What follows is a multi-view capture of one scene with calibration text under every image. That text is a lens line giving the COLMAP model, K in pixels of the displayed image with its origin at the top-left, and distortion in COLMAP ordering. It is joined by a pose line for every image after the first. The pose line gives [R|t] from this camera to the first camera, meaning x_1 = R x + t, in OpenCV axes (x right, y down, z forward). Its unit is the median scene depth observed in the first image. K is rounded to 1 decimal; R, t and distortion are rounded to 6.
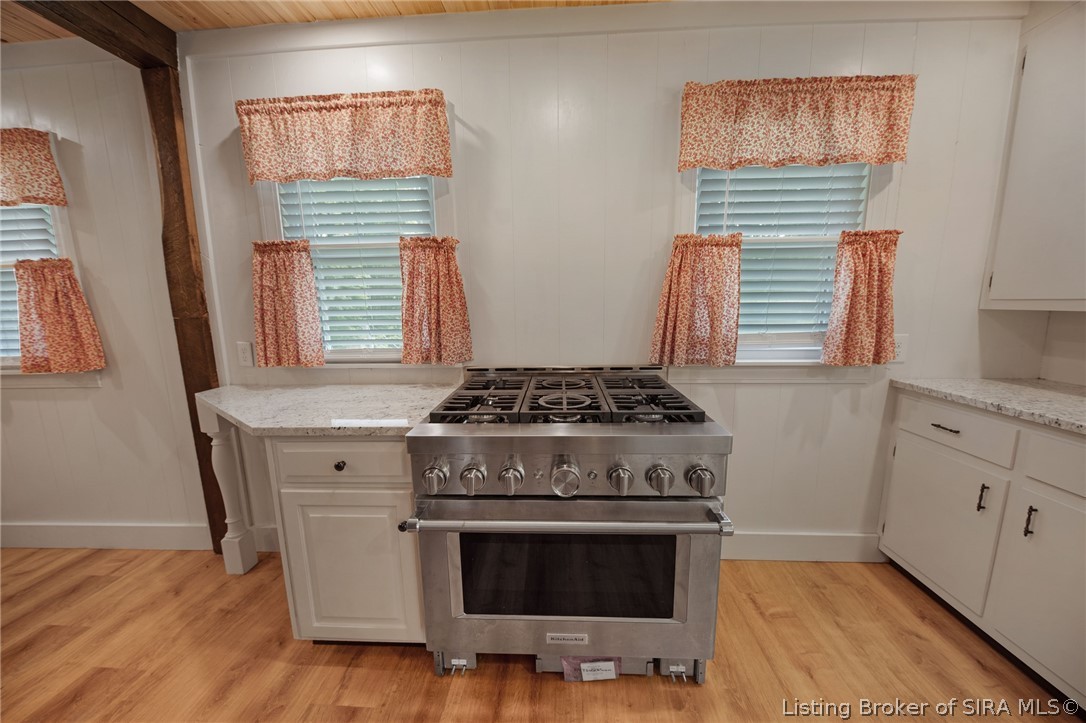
lens RADIAL K [[384.5, 0, 540.5], [0, 384.5, 359.6], [0, 0, 1]] dist [-0.000600, -0.002419]
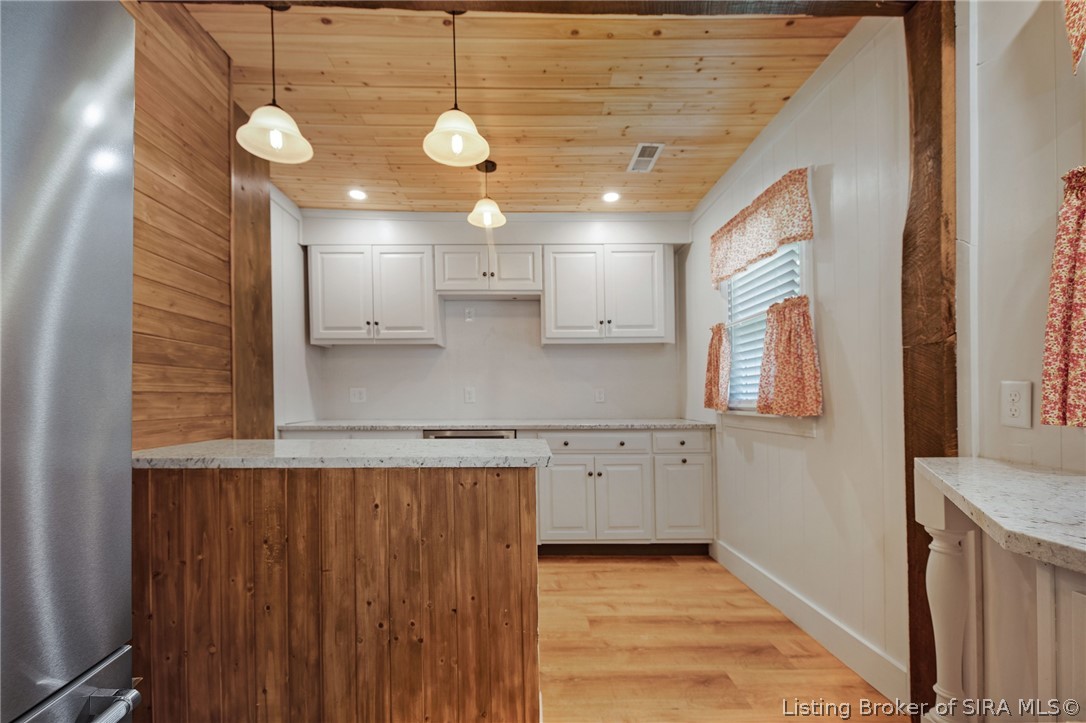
lens RADIAL K [[443.2, 0, 529.6], [0, 443.2, 402.4], [0, 0, 1]] dist [0.013571, -0.006310]
pose [[0.074107, 0.020289, -0.997044, -0.218202], [-0.133002, 0.991062, 0.010282, 0.077578], [0.988341, 0.131847, 0.076143, 0.309203]]
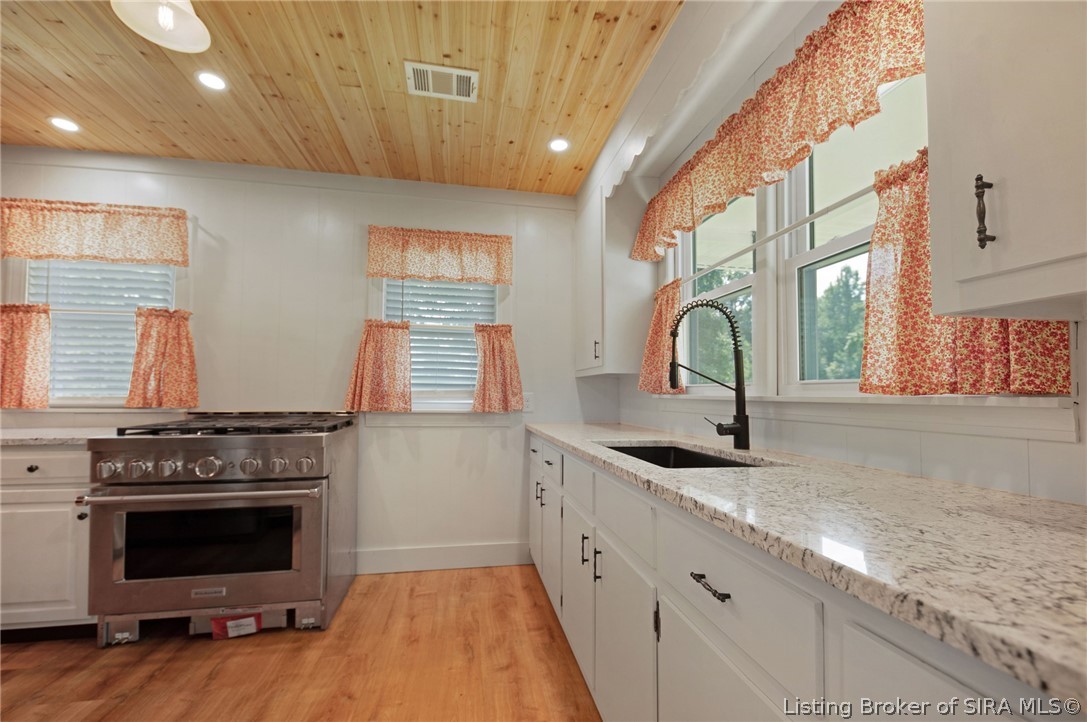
lens RADIAL K [[447.2, 0, 547.2], [0, 447.2, 371.9], [0, 0, 1]] dist [-0.004834, -0.002207]
pose [[0.968340, 0.034861, 0.247187, 0.601857], [0.013162, 0.981694, -0.190011, 0.192964], [-0.249286, 0.187249, 0.950155, -0.711180]]
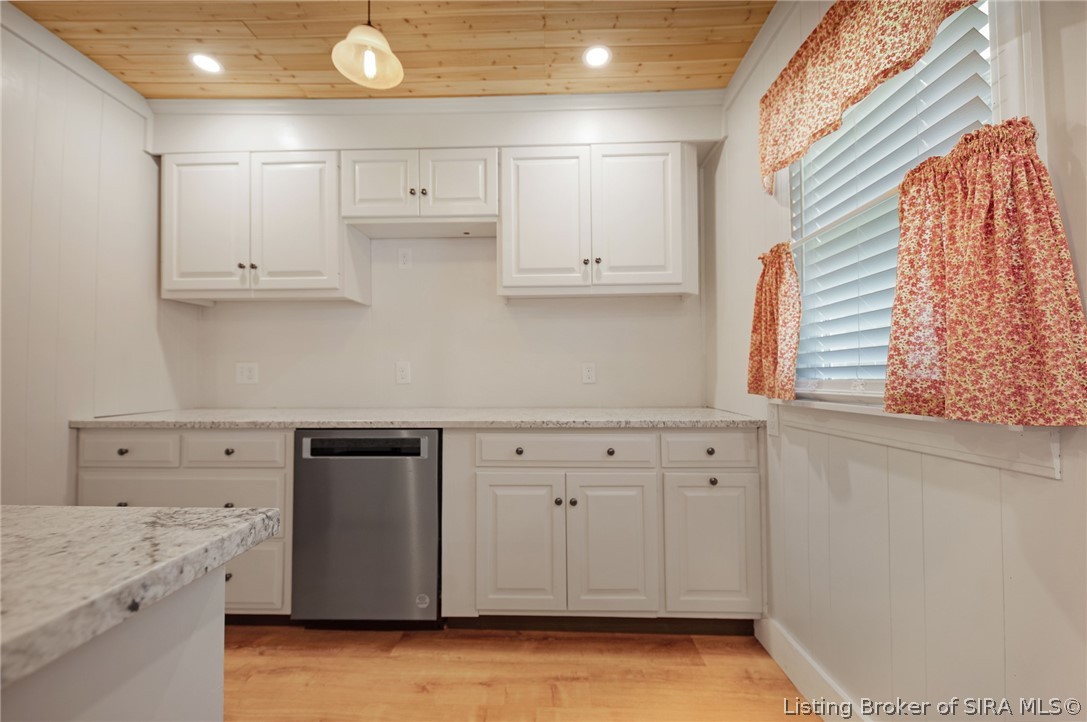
lens RADIAL K [[437.5, 0, 547.2], [0, 437.5, 383.5], [0, 0, 1]] dist [0.017097, -0.005943]
pose [[0.054849, 0.024890, -0.998184, -0.888882], [-0.132965, 0.990968, 0.017404, 0.047132], [0.989602, 0.131769, 0.057663, 0.589205]]
